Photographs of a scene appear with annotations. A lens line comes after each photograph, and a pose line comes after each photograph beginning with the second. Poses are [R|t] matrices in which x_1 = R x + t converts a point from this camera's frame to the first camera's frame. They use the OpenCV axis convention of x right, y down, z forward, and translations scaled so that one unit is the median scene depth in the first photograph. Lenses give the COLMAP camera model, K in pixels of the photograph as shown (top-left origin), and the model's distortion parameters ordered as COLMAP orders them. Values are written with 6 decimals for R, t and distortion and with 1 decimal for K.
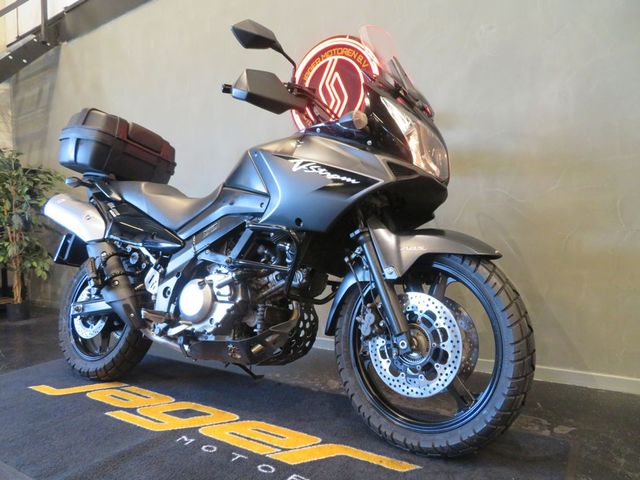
lens RADIAL K [[459.3, 0, 321.5], [0, 459.3, 240.0], [0, 0, 1]] dist [-0.006866, 0.007583]
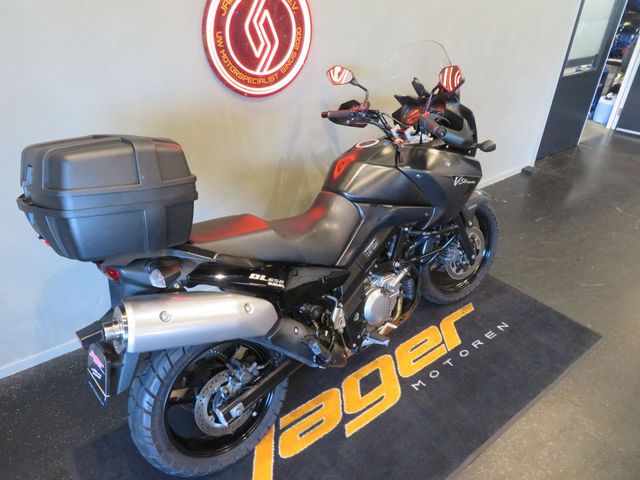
lens RADIAL K [[459.3, 0, 317.9], [0, 459.3, 239.7], [0, 0, 1]] dist [-0.006866, 0.007583]
pose [[0.316708, -0.463522, 0.827553, -1.358746], [-0.009252, 0.870913, 0.491350, -0.660118], [-0.948478, -0.163271, 0.271536, 0.963194]]
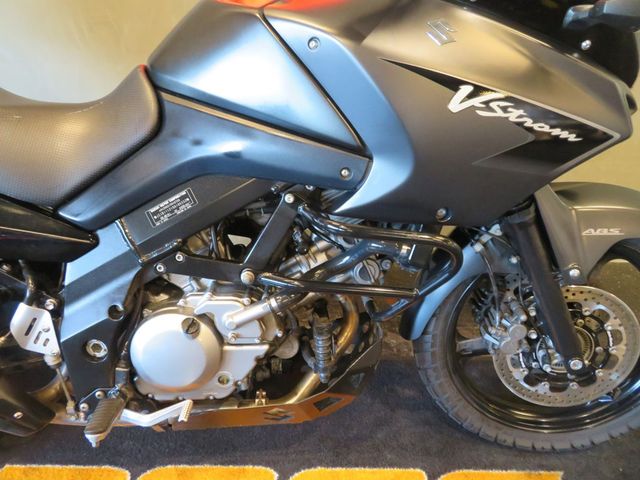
lens RADIAL K [[459.3, 0, 311.7], [0, 459.3, 236.1], [0, 0, 1]] dist [-0.006866, 0.007583]
pose [[0.832032, -0.245532, 0.497430, -0.415345], [-0.020548, 0.882454, 0.469950, -0.243707], [-0.554347, -0.401234, 0.729185, 0.685215]]
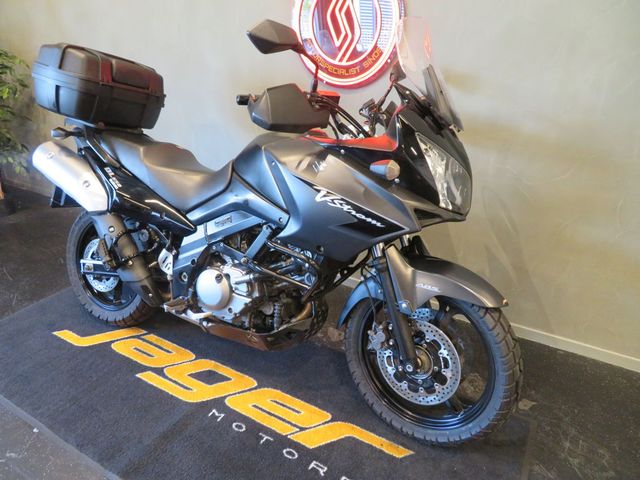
lens RADIAL K [[459.3, 0, 322.6], [0, 459.3, 239.4], [0, 0, 1]] dist [-0.006866, 0.007583]
pose [[0.997270, 0.017747, 0.071673, -0.113275], [-0.043753, 0.923943, 0.380019, -0.436884], [-0.059477, -0.382117, 0.922198, 0.061847]]
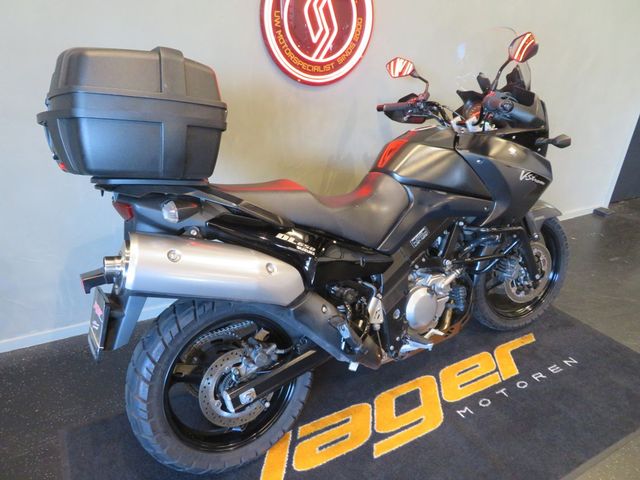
lens RADIAL K [[459.3, 0, 319.0], [0, 459.3, 240.3], [0, 0, 1]] dist [-0.006866, 0.007583]
pose [[0.443125, -0.329642, 0.833652, -1.317121], [-0.041213, 0.921464, 0.386271, -0.437098], [-0.895512, -0.205524, 0.394738, 0.941062]]
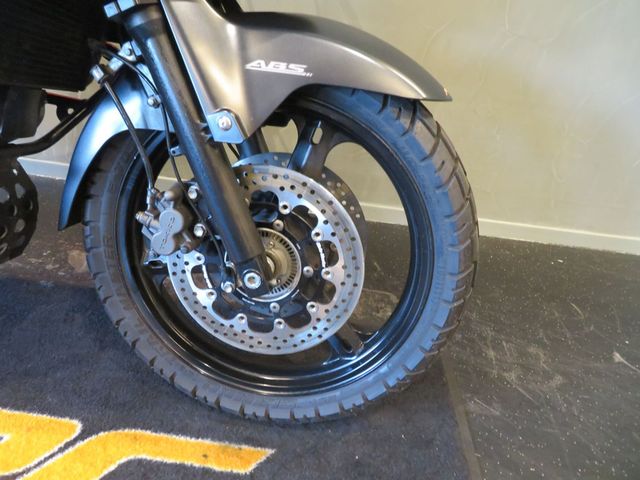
lens RADIAL K [[459.3, 0, 316.0], [0, 459.3, 238.0], [0, 0, 1]] dist [-0.006866, 0.007583]
pose [[0.860666, -0.136380, 0.490565, 0.002828], [-0.124734, 0.877631, 0.462824, -0.038905], [-0.493655, -0.459527, 0.738336, 0.548286]]
